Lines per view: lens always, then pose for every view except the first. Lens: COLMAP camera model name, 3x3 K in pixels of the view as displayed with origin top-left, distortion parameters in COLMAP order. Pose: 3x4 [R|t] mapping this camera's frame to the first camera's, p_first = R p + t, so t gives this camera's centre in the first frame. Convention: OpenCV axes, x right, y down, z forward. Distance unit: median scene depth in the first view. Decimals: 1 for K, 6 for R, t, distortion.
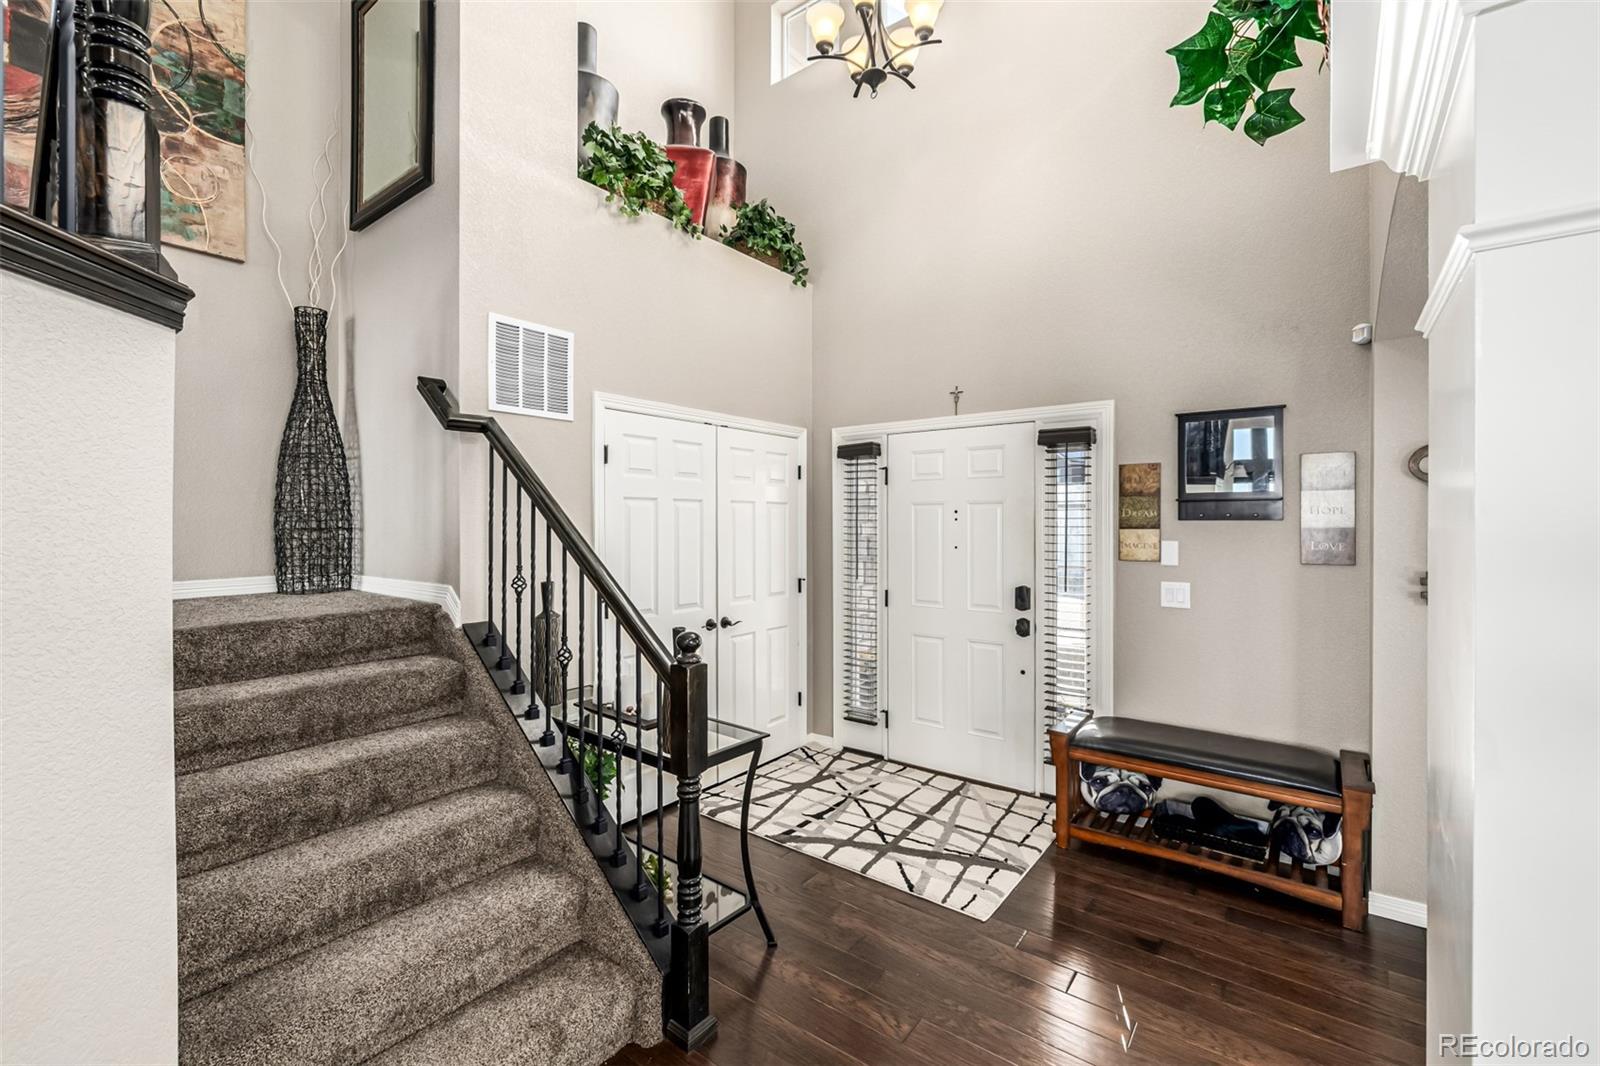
lens RADIAL K [[684.2, 0, 803.8], [0, 684.2, 524.0], [0, 0, 1]] dist [-0.008824, 0.000582]
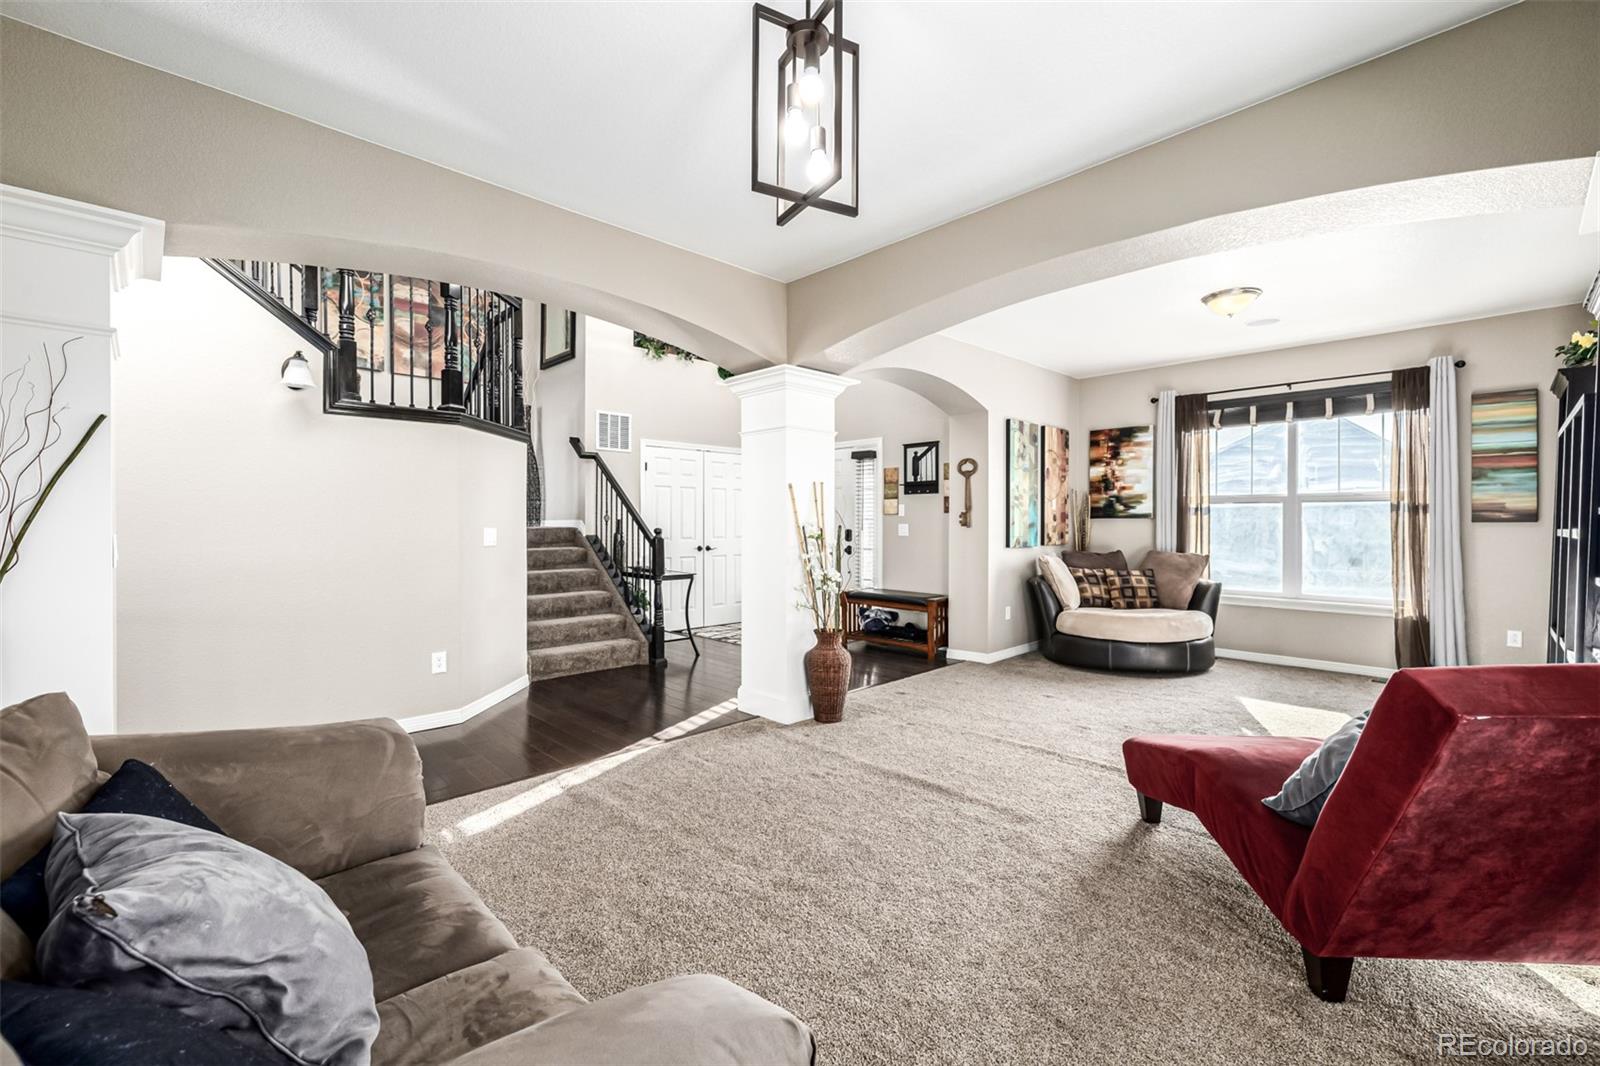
lens RADIAL K [[684.2, 0, 807.8], [0, 684.2, 520.3], [0, 0, 1]] dist [-0.008824, 0.000582]
pose [[0.989960, 0.001143, -0.141340, 0.621938], [-0.001405, 0.999997, -0.001753, 0.088391], [0.141338, 0.001934, 0.989960, -1.287948]]
